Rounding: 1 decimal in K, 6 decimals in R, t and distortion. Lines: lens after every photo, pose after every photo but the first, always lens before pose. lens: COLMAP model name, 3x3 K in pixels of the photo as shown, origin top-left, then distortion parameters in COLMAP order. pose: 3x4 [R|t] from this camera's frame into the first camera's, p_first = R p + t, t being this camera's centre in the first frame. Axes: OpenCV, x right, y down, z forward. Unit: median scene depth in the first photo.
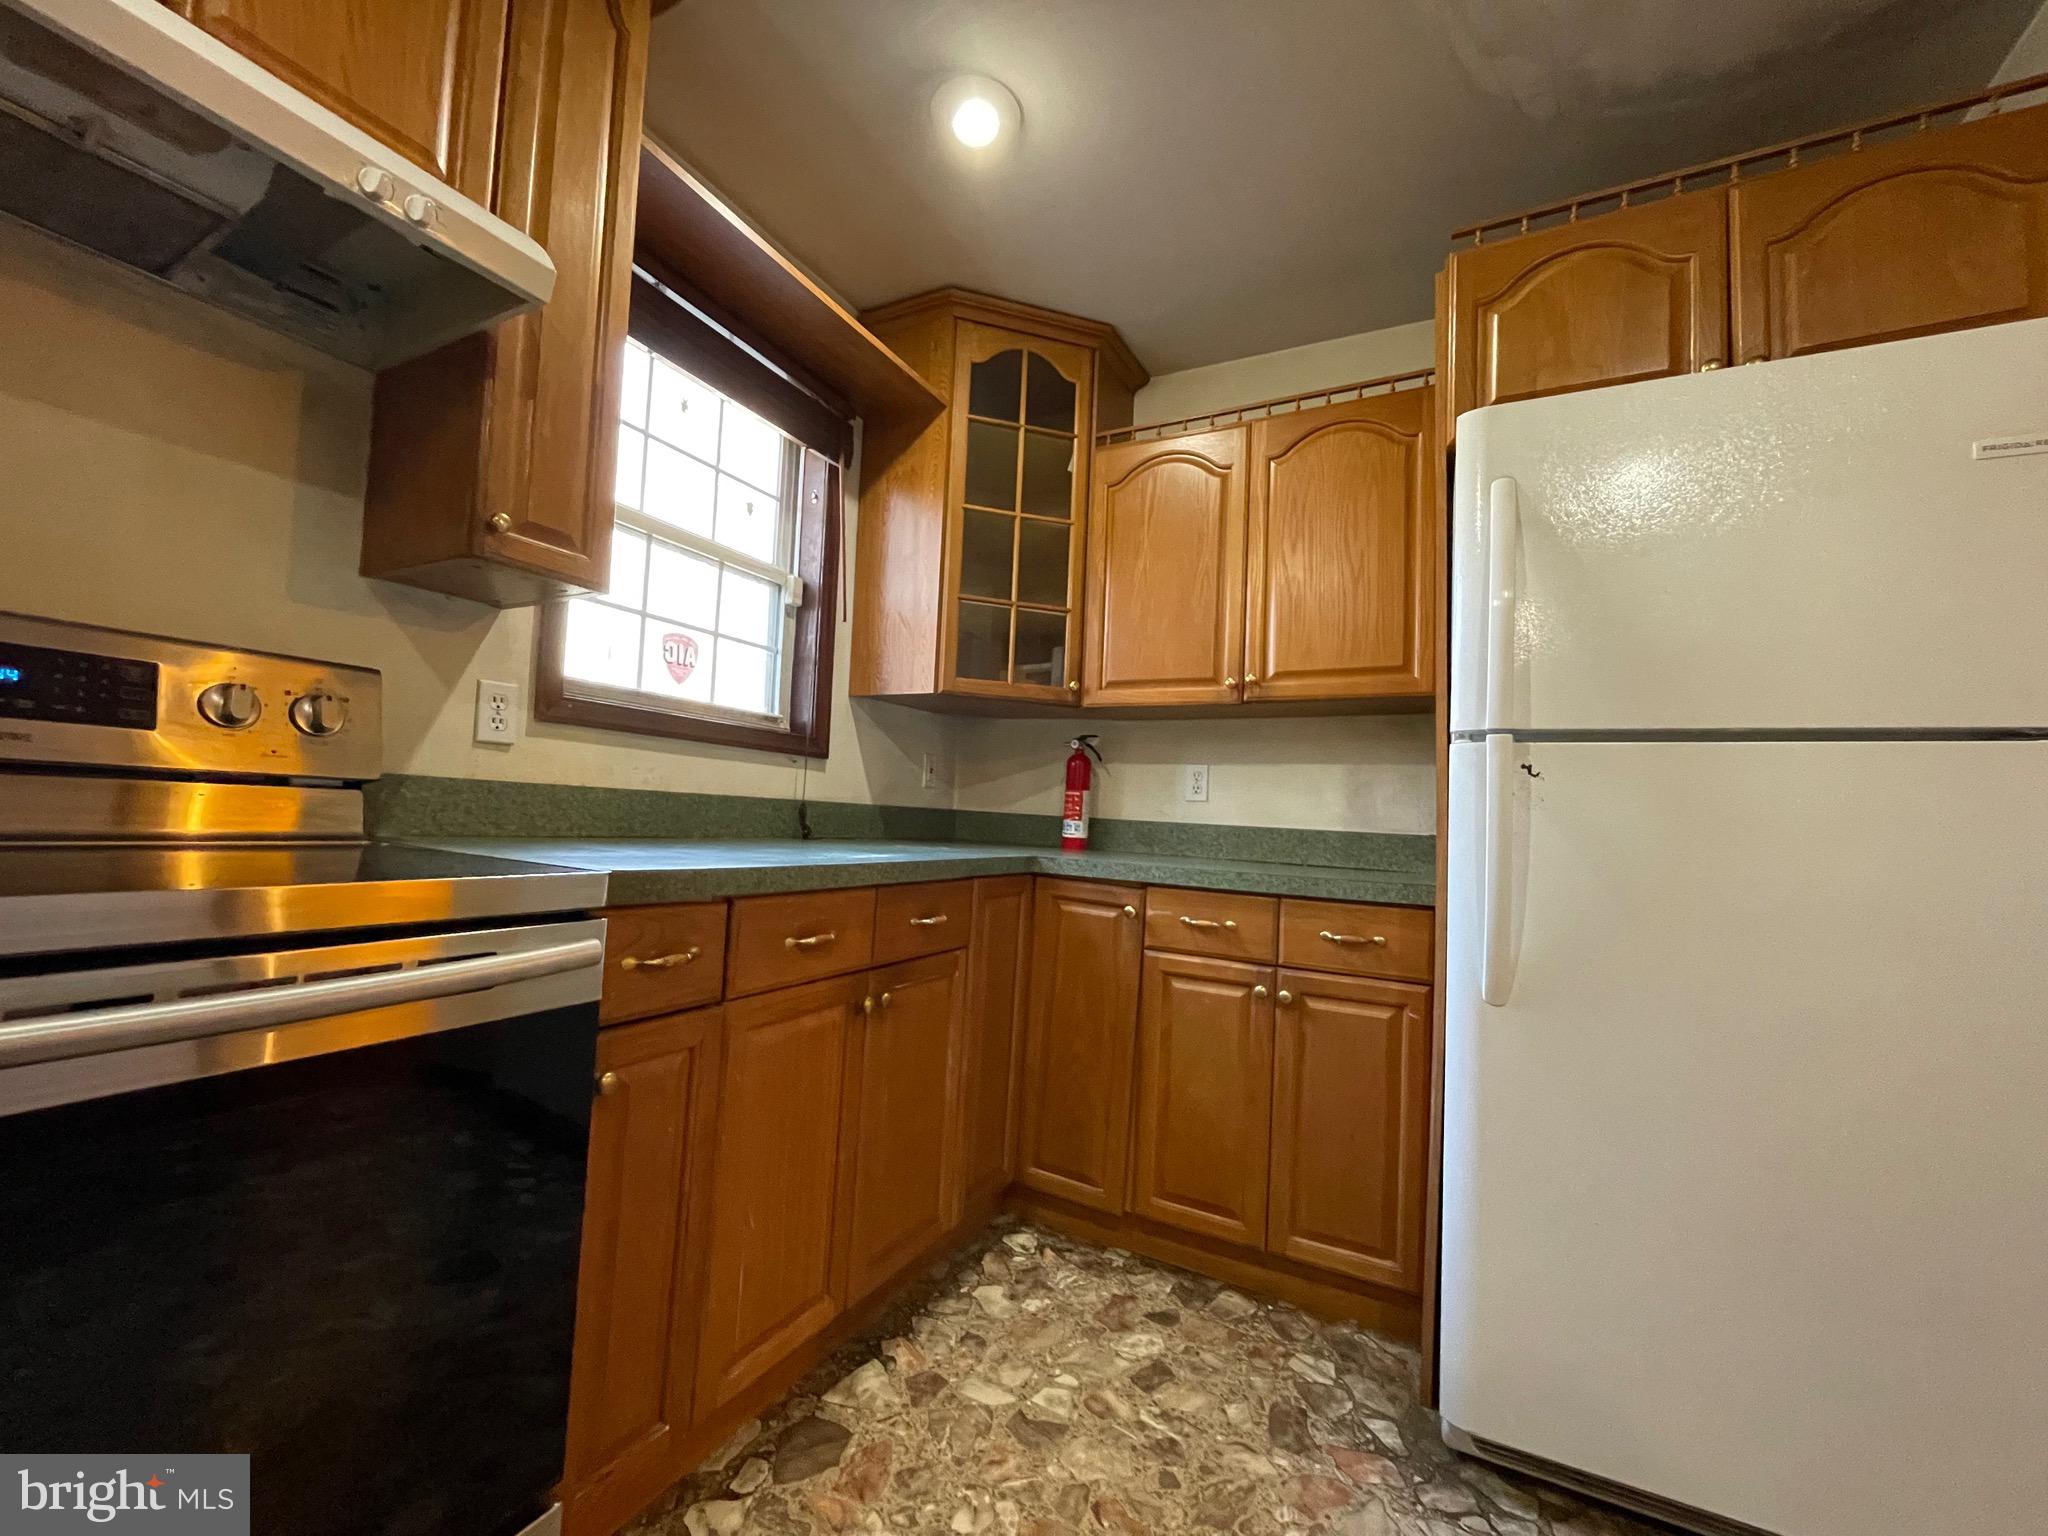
lens RADIAL K [[820.4, 0, 1018.7], [0, 820.4, 770.1], [0, 0, 1]] dist [-0.002135, -0.000172]
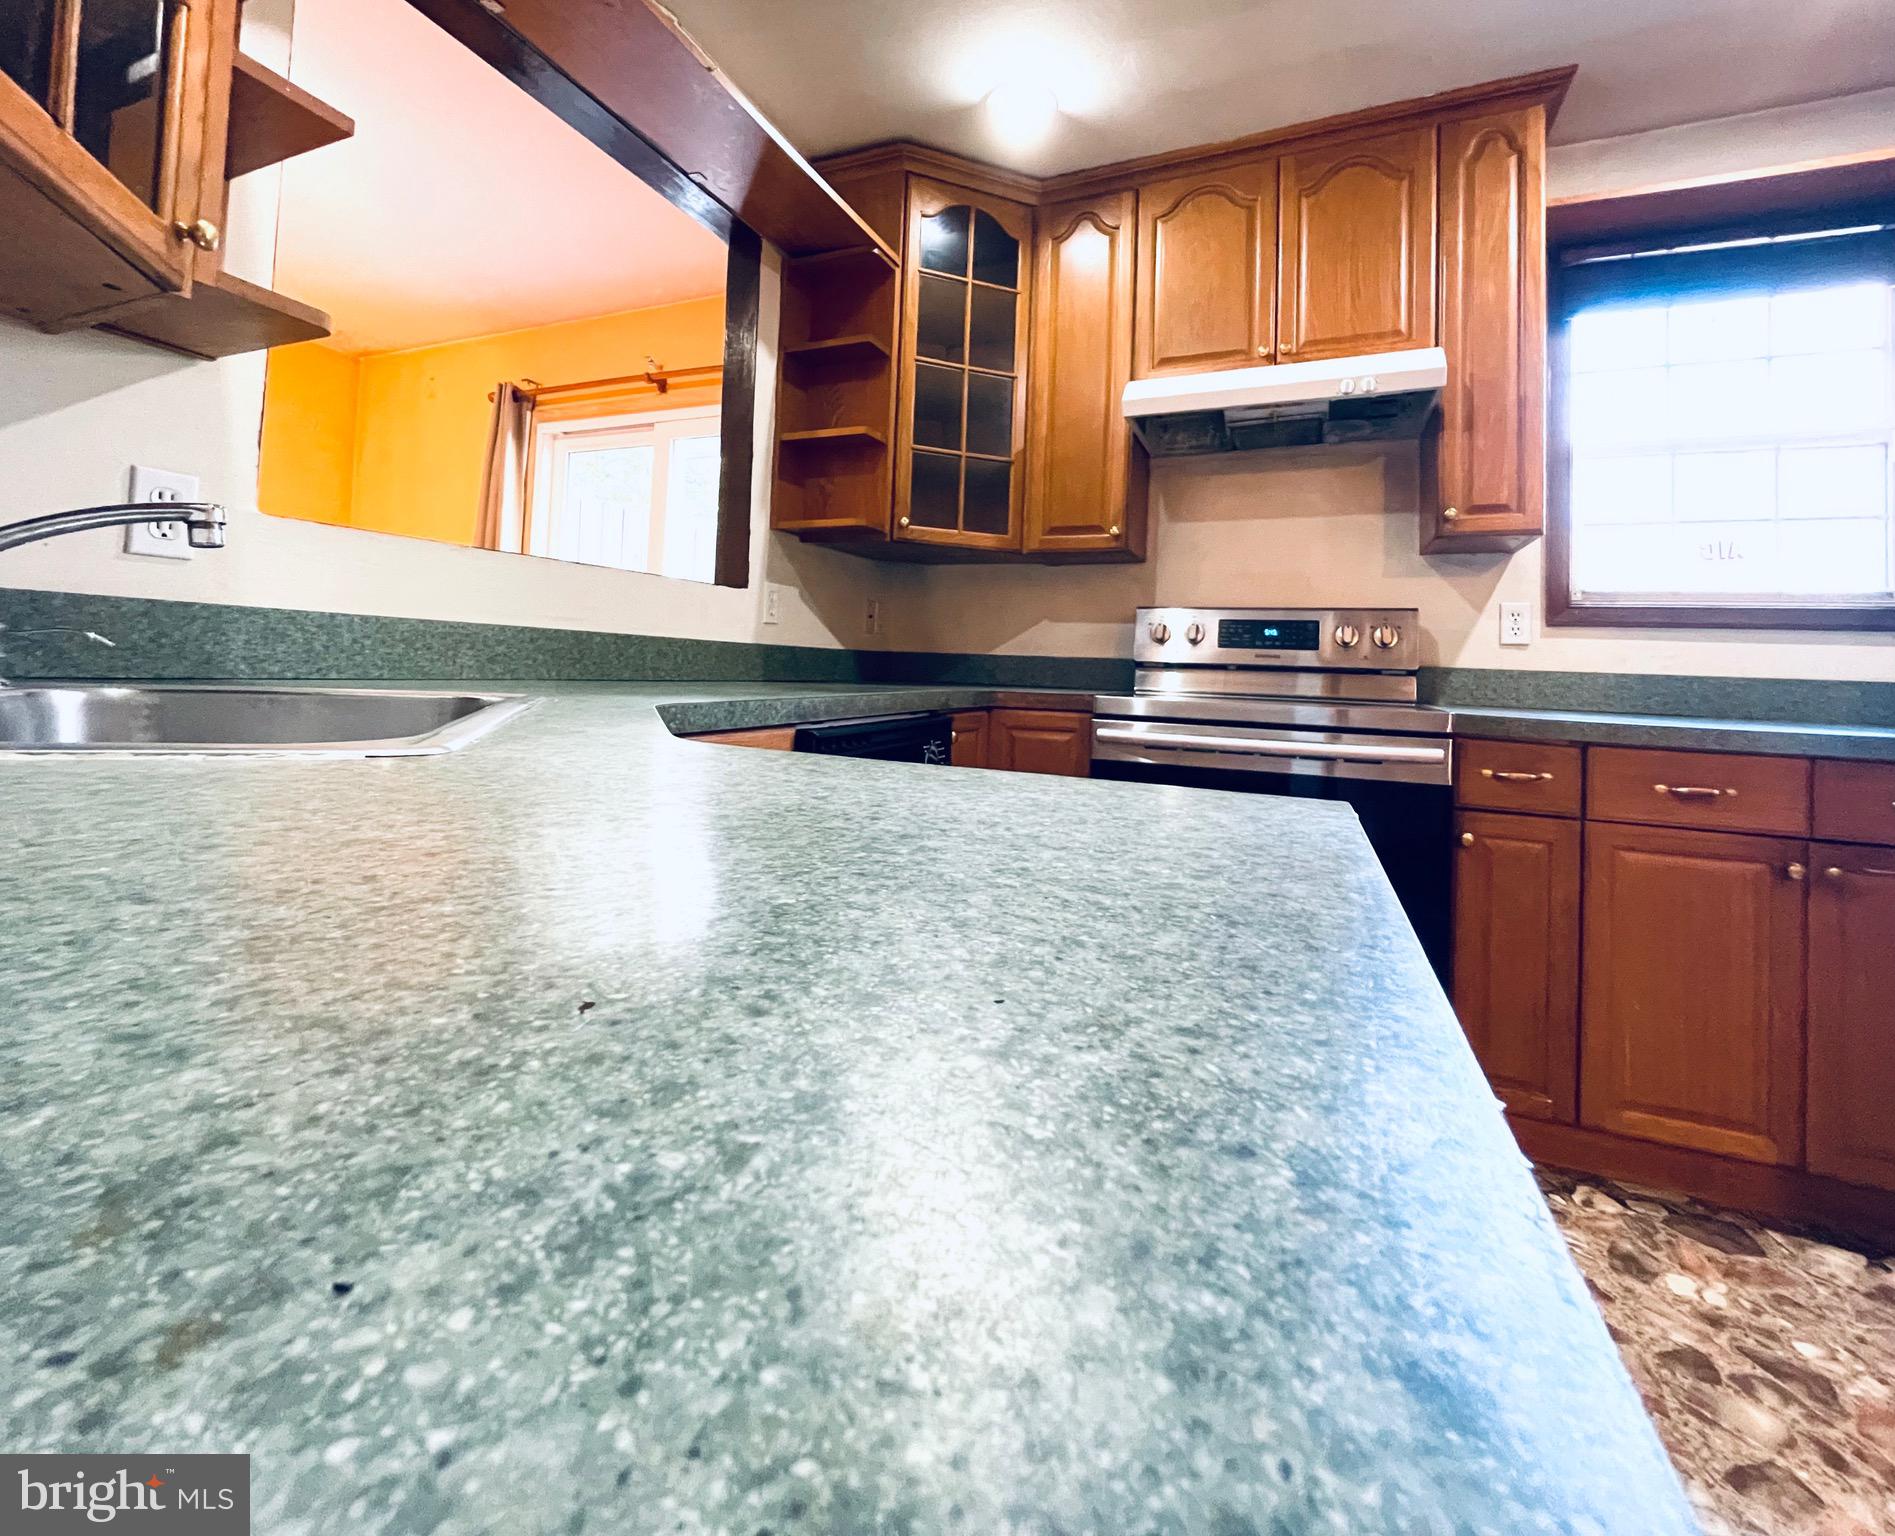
lens RADIAL K [[821.1, 0, 952.2], [0, 821.1, 642.9], [0, 0, 1]] dist [-0.001943, -0.000124]
pose [[0.085660, -0.077971, -0.993269, 0.679242], [0.021614, 0.996844, -0.076388, 0.050815], [0.996090, -0.014925, 0.087075, -0.122743]]
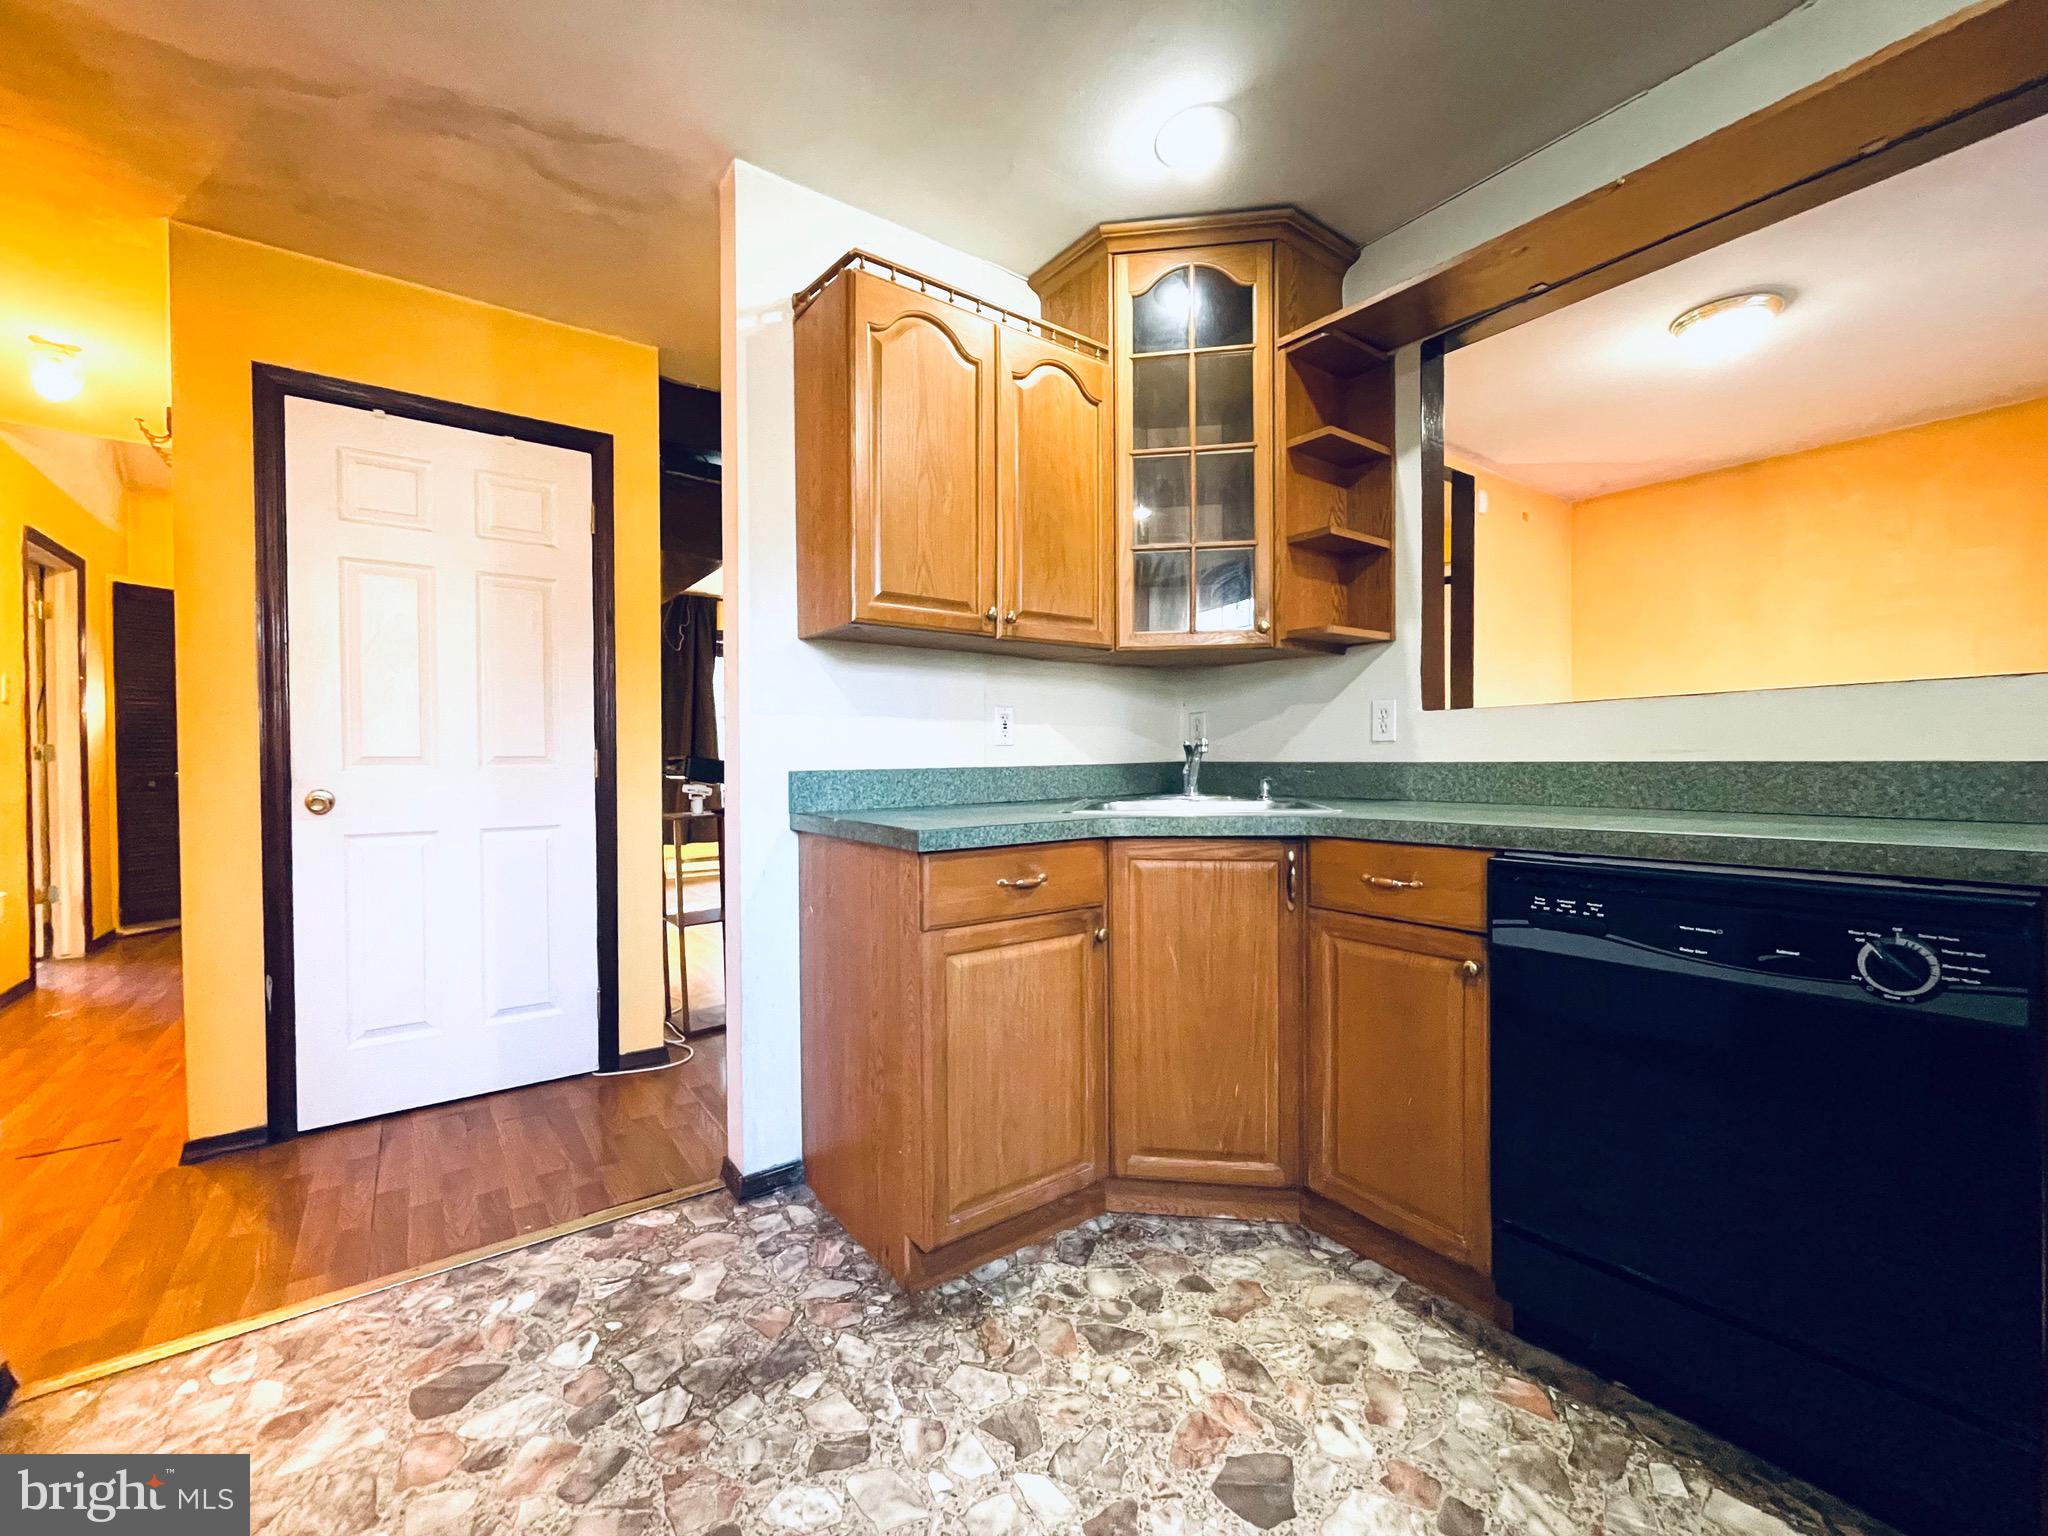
lens RADIAL K [[826.5, 0, 1021.3], [0, 826.5, 772.3], [0, 0, 1]] dist [-0.002207, -0.000025]
pose [[-0.898907, -0.051537, 0.435097, -0.295532], [-0.066837, 0.997565, -0.019924, 0.060634], [-0.433011, -0.046990, -0.900163, 1.555903]]
